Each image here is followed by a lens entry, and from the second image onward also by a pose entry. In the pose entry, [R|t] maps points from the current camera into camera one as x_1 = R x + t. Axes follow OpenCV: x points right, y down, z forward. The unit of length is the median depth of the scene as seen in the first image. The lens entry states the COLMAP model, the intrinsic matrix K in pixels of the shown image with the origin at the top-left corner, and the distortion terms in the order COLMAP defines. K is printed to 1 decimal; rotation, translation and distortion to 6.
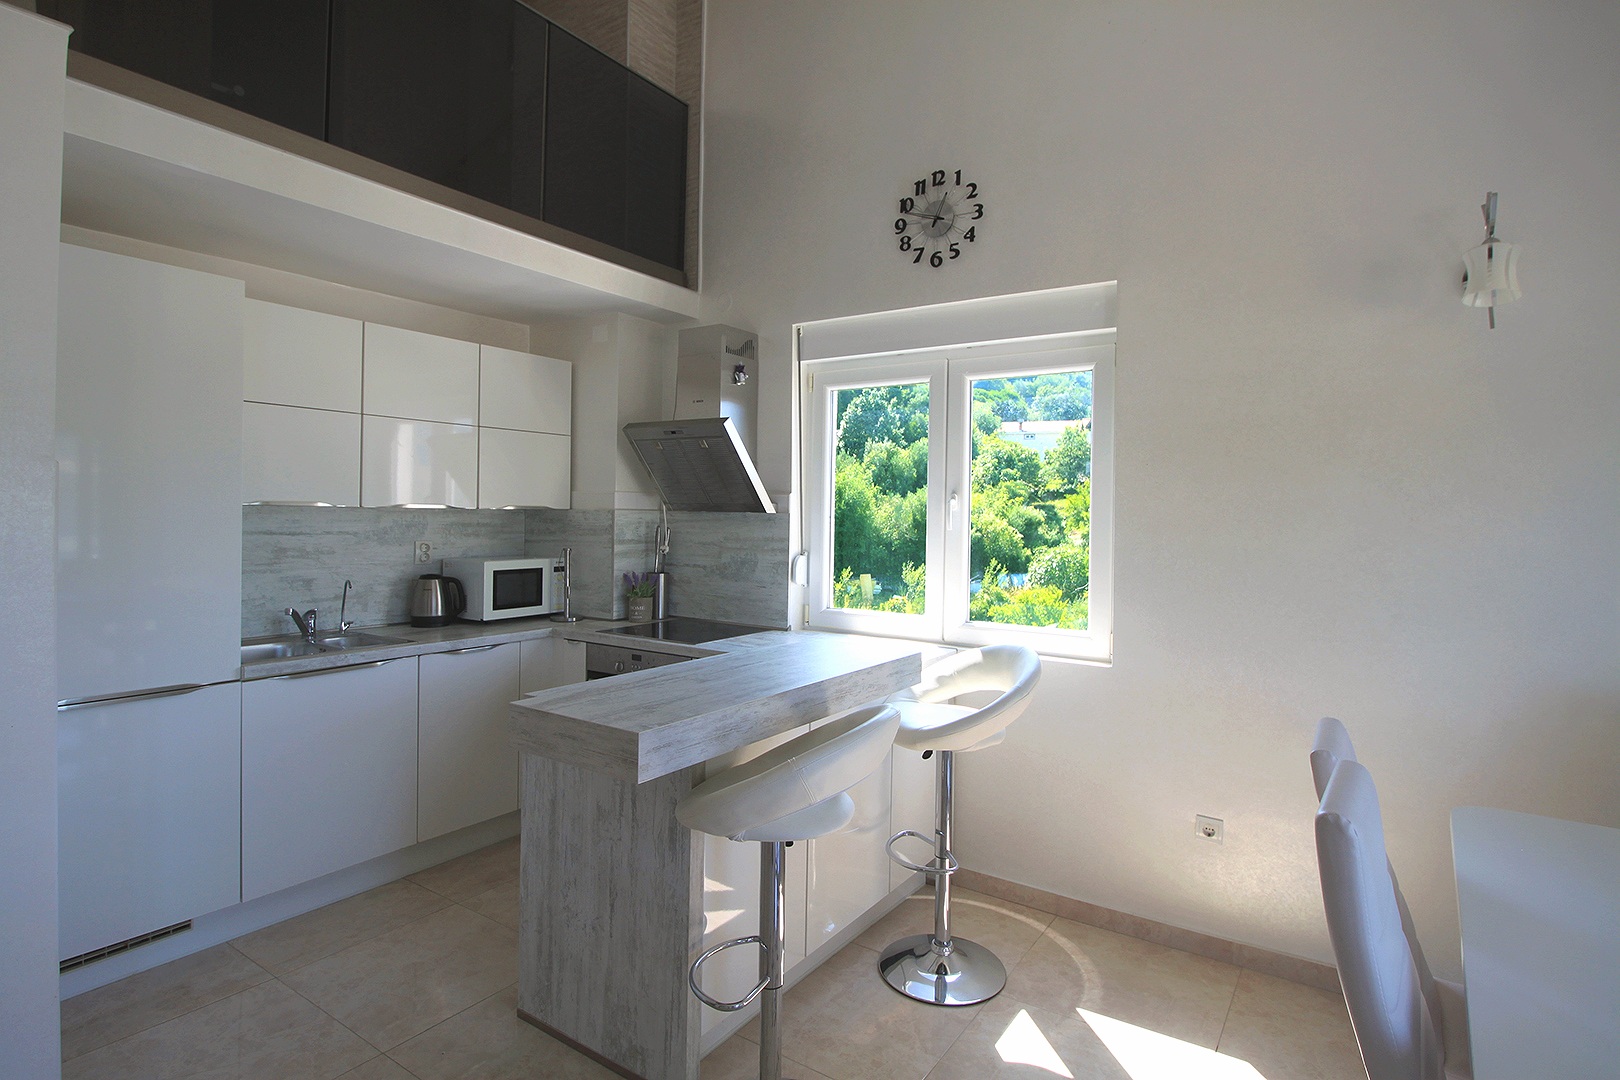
lens RADIAL K [[830.1, 0, 818.5], [0, 830.1, 517.5], [0, 0, 1]] dist [-0.003559, -0.000011]
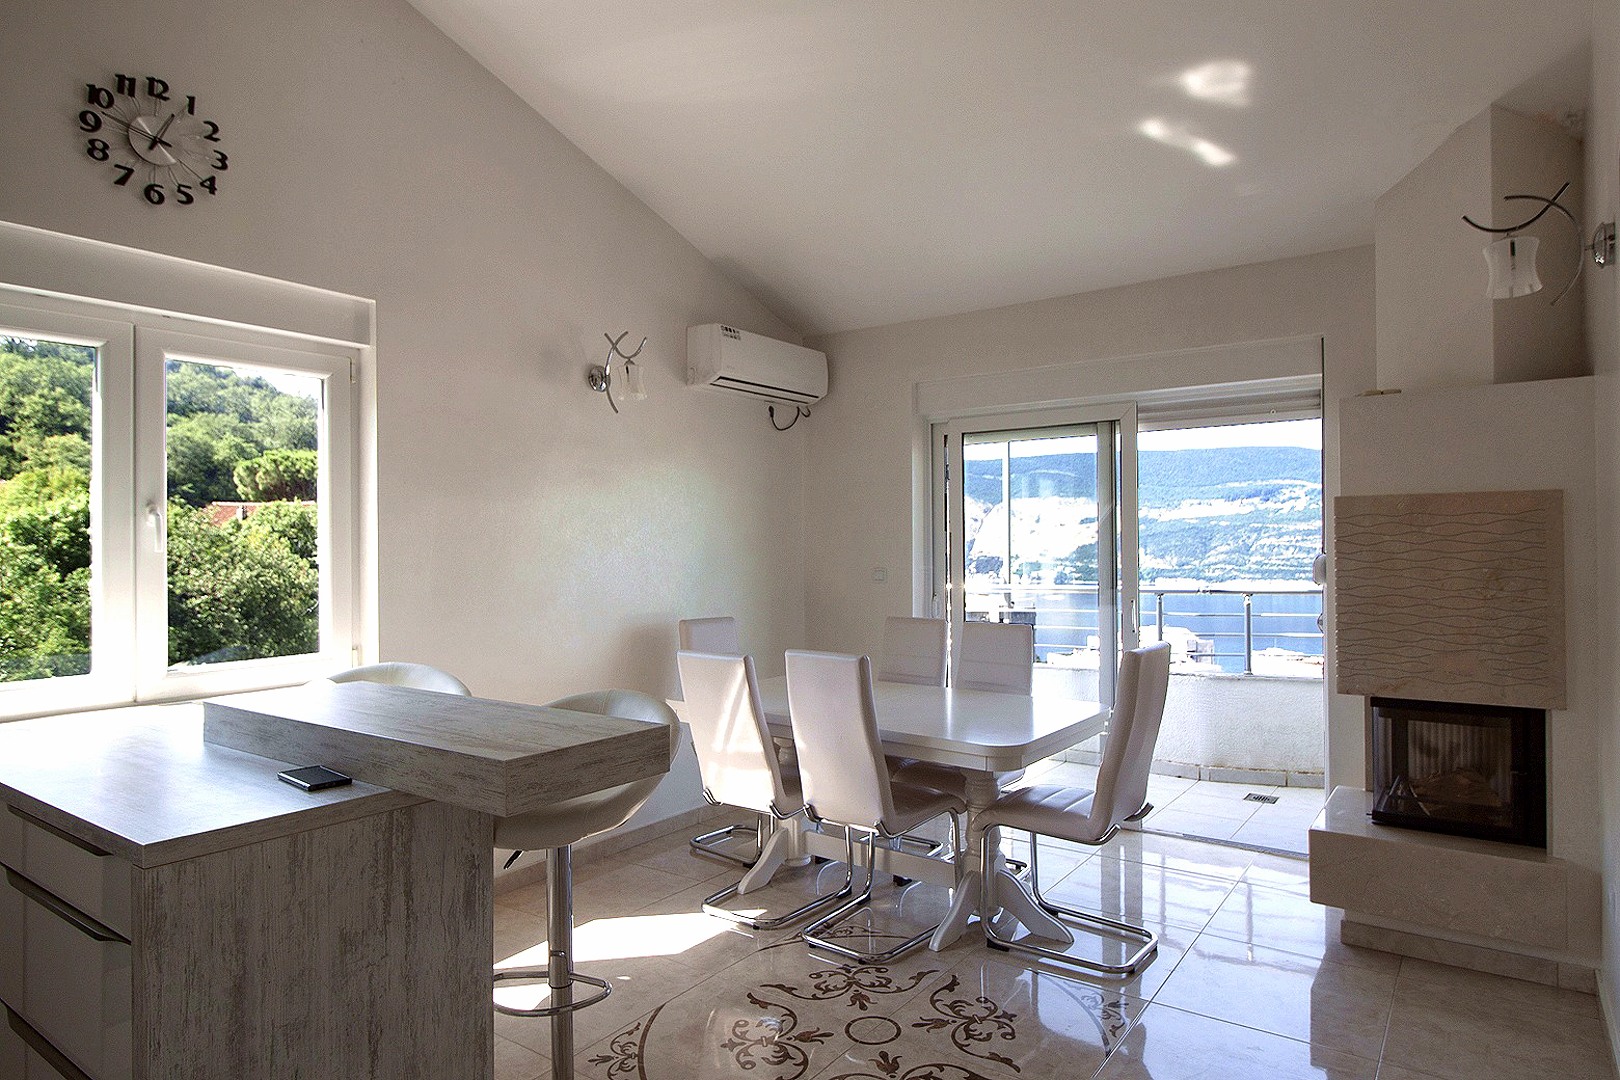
lens RADIAL K [[946.0, 0, 835.1], [0, 946.0, 540.3], [0, 0, 1]] dist [-0.006682, -0.008861]
pose [[0.013018, -0.010633, 0.999859, -0.632895], [0.013554, 0.999853, 0.010456, 0.003543], [-0.999823, 0.013416, 0.013160, 0.333703]]
